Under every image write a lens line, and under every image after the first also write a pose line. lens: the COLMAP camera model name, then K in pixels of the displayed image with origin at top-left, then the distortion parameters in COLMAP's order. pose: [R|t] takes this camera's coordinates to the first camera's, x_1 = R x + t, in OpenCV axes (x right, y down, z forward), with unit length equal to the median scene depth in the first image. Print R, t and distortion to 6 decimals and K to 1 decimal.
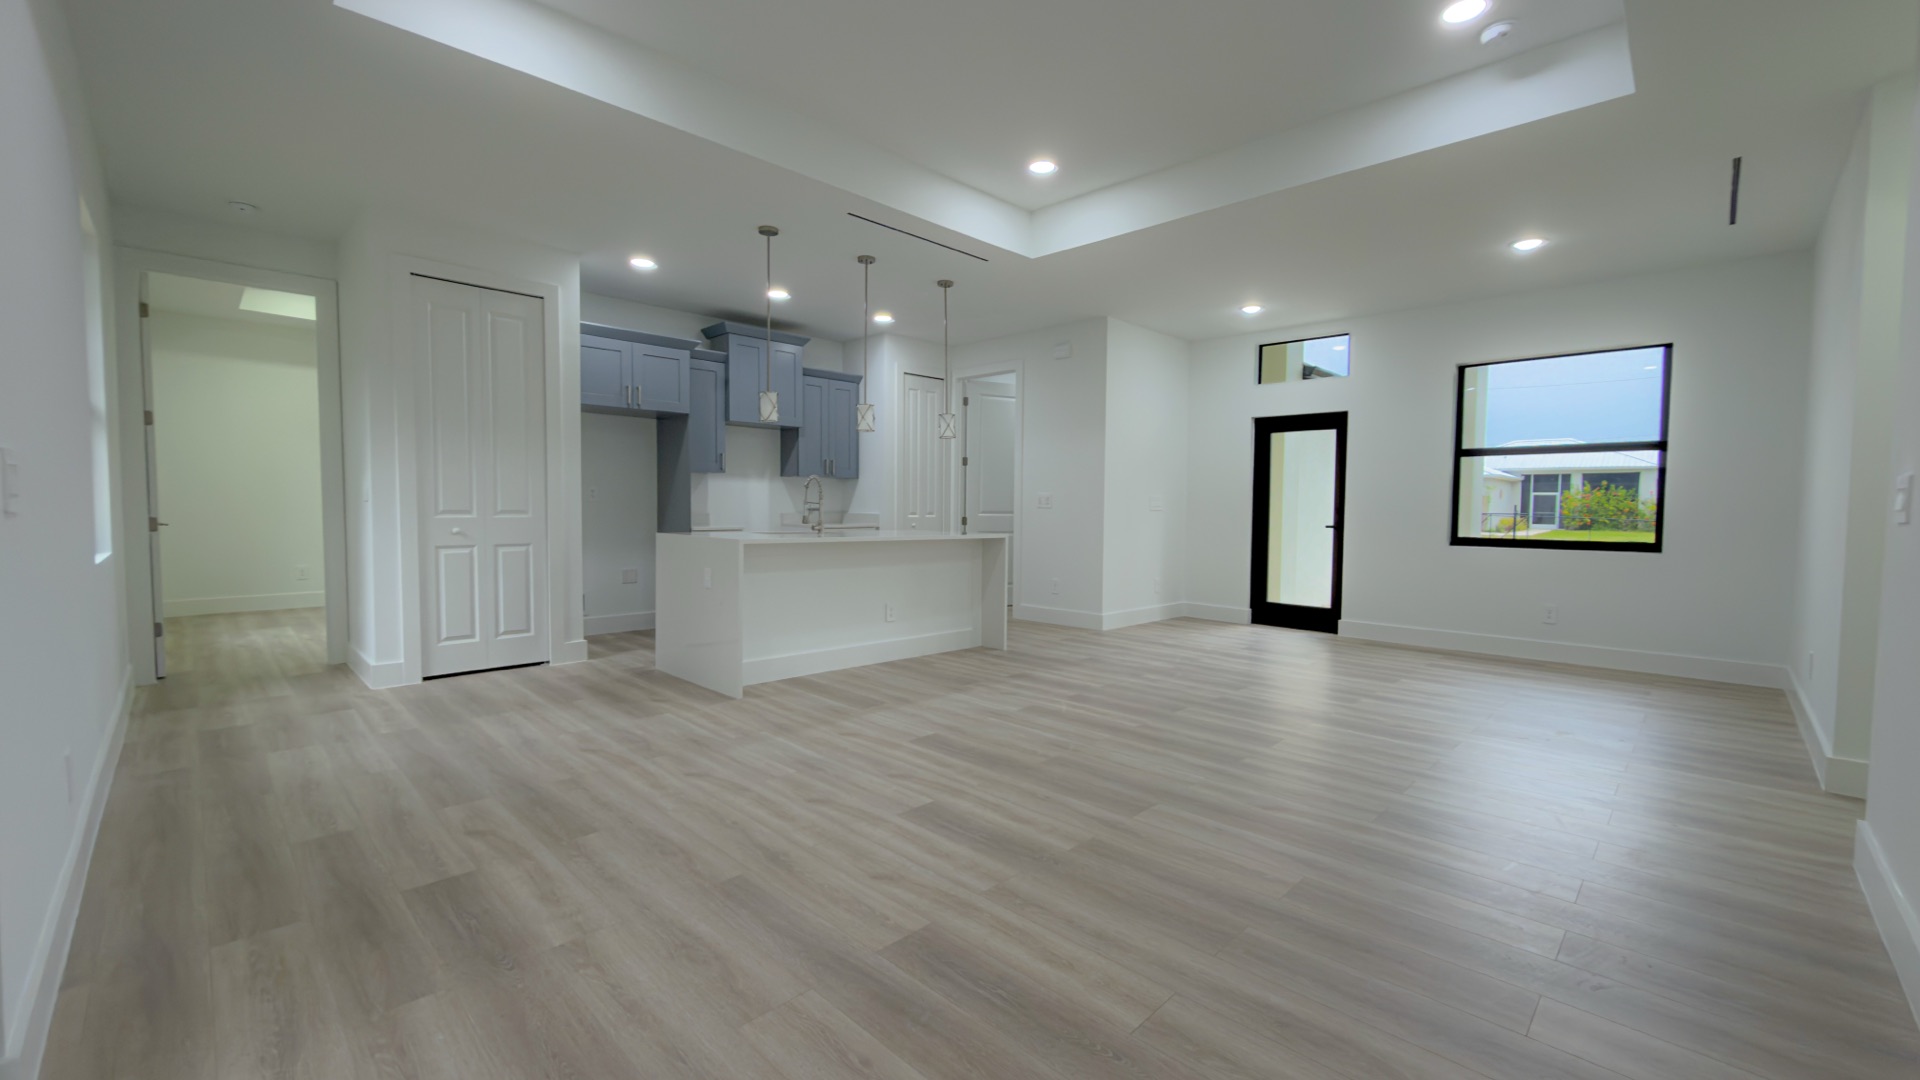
lens RADIAL K [[766.3, 0, 963.0], [0, 766.3, 542.4], [0, 0, 1]] dist [-0.001106, 0.000171]
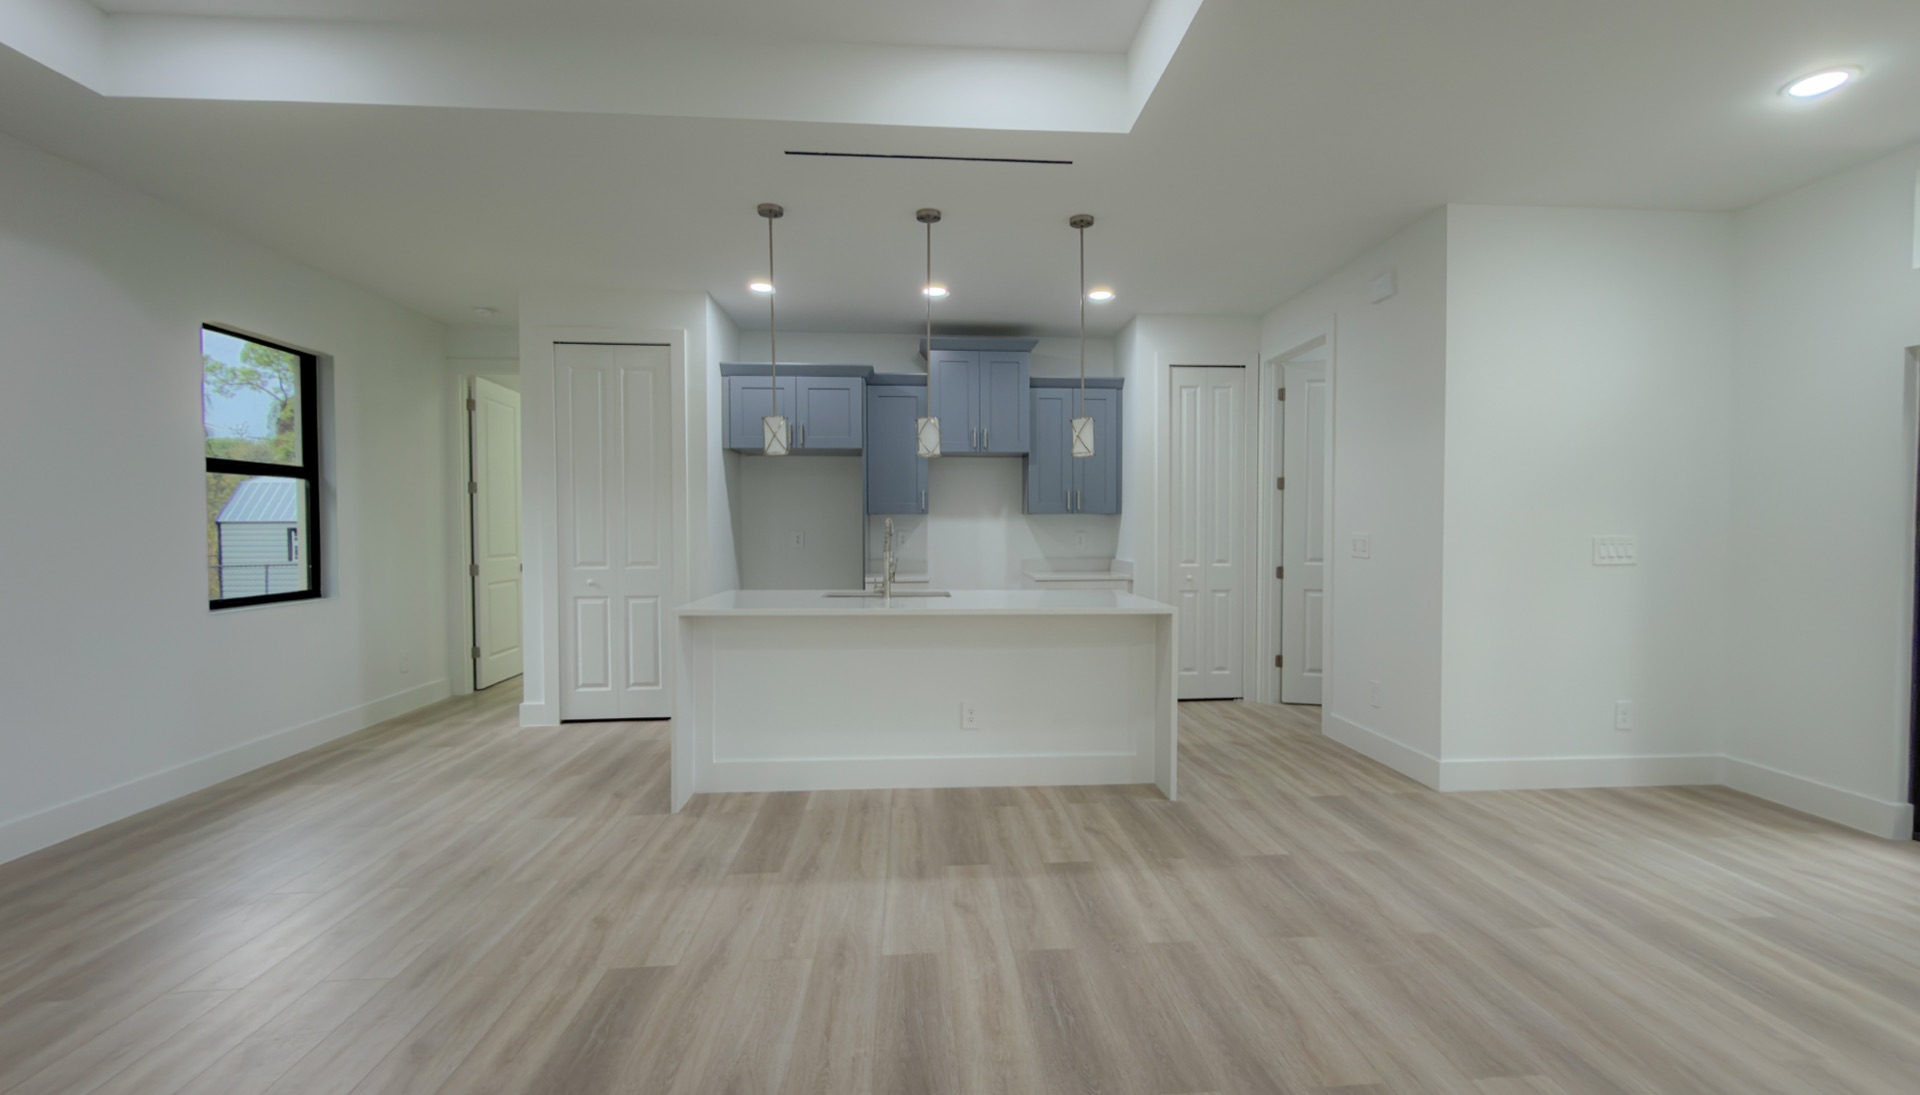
lens RADIAL K [[778.6, 0, 978.8], [0, 778.6, 544.8], [0, 0, 1]] dist [0.002438, -0.000310]
pose [[0.759085, 0.003106, -0.650985, 0.374999], [-0.022446, 0.999519, -0.021404, -0.048535], [0.650605, 0.030859, 0.758789, 0.479421]]
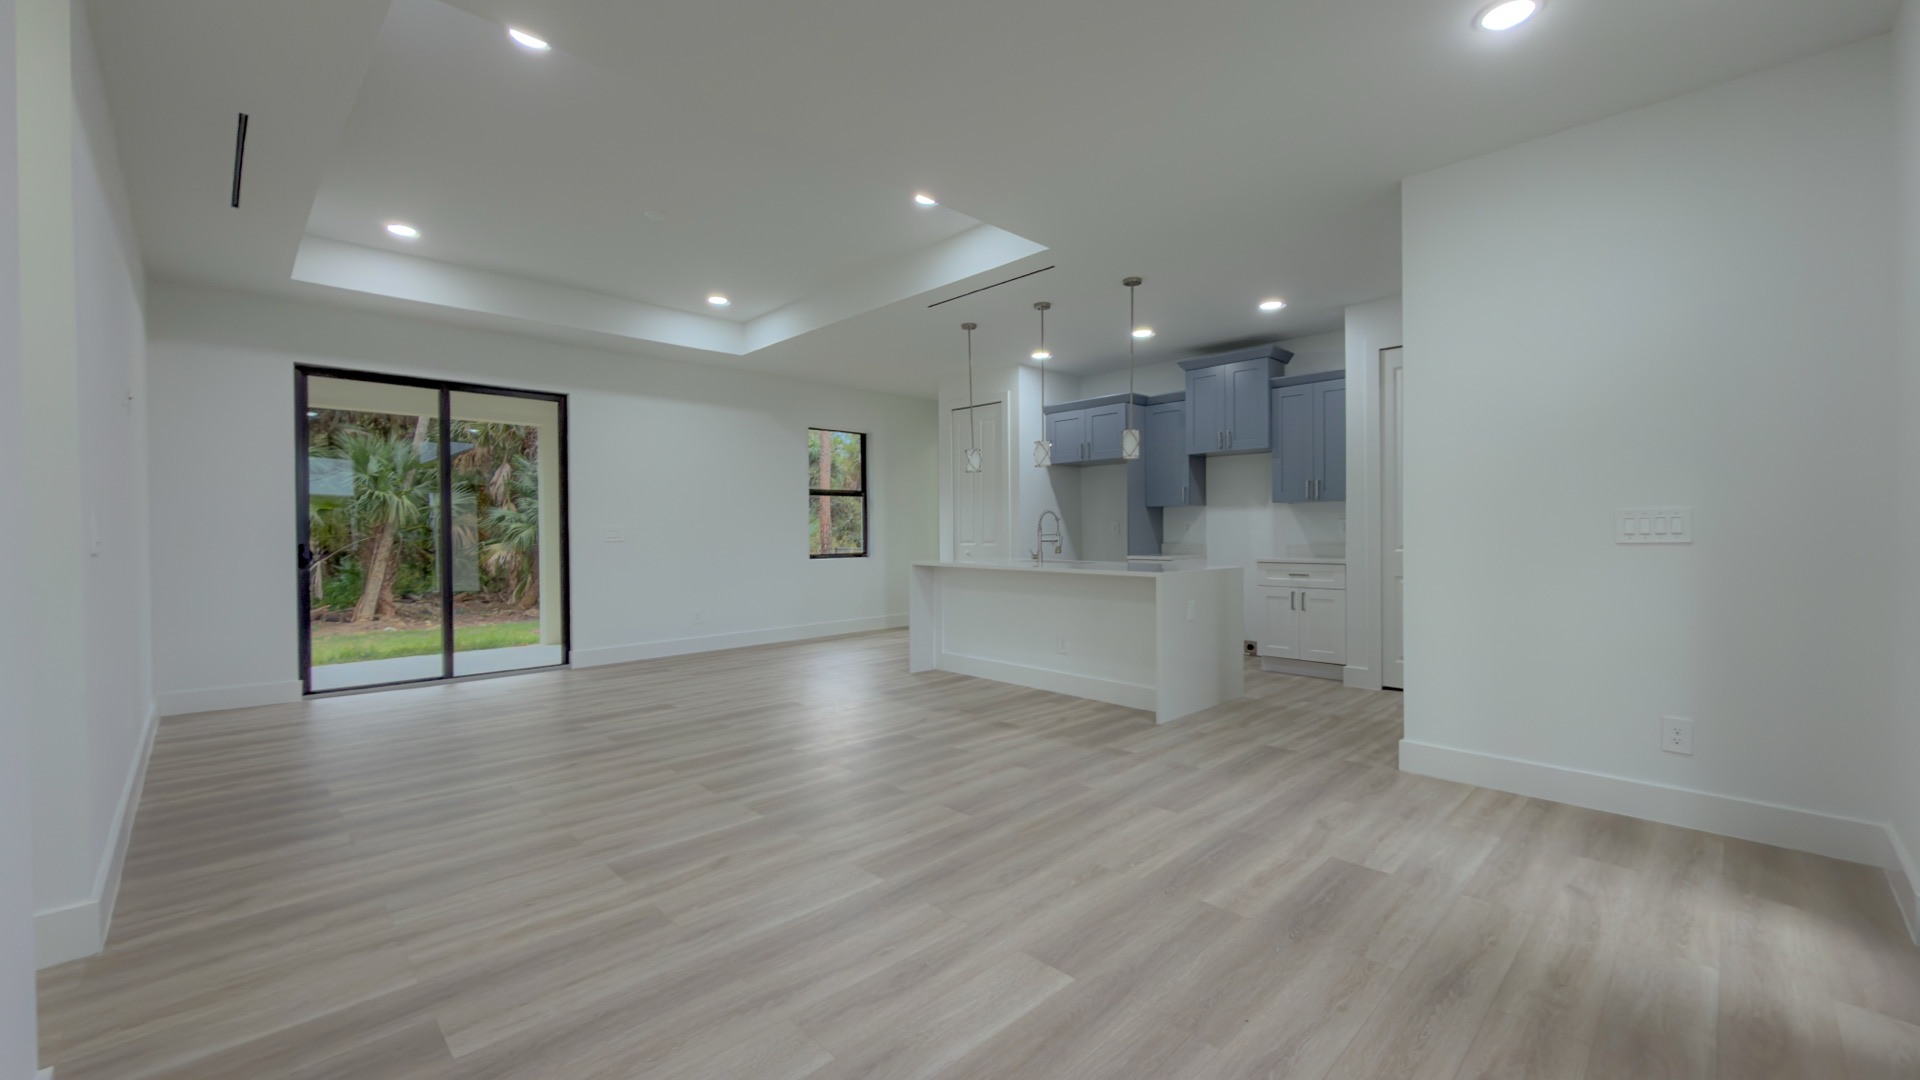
lens RADIAL K [[766.3, 0, 960.2], [0, 766.3, 539.3], [0, 0, 1]] dist [-0.001106, 0.000171]
pose [[-0.018720, 0.001397, -0.999824, 0.922558], [-0.040654, 0.999171, 0.002157, -0.042590], [0.998998, 0.040687, -0.018647, 0.898104]]
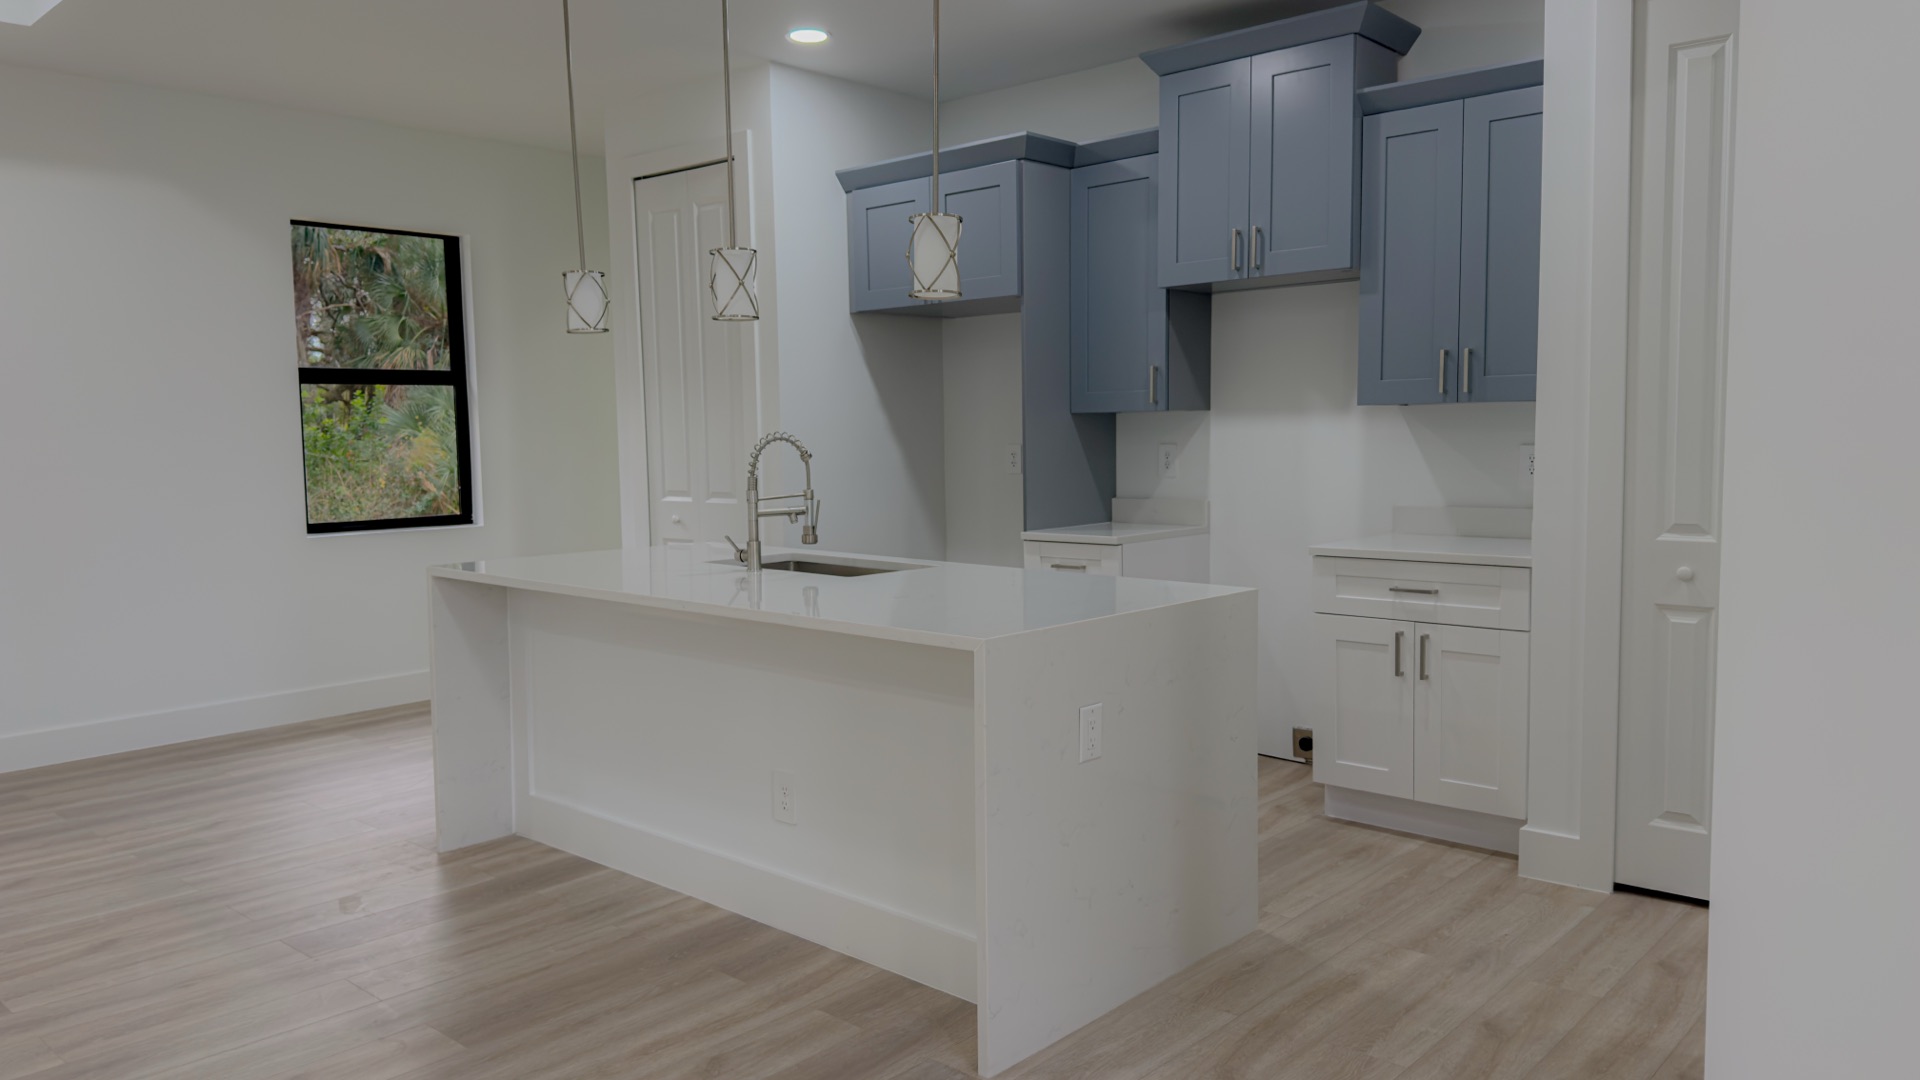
lens RADIAL K [[1355.5, 0, 950.7], [0, 1355.5, 545.4], [0, 0, 1]] dist [0.032671, -0.028621]
pose [[0.040483, 0.079523, -0.996011, 0.567623], [-0.031863, 0.996424, 0.078261, -0.088265], [0.998672, 0.028567, 0.042872, 1.070269]]
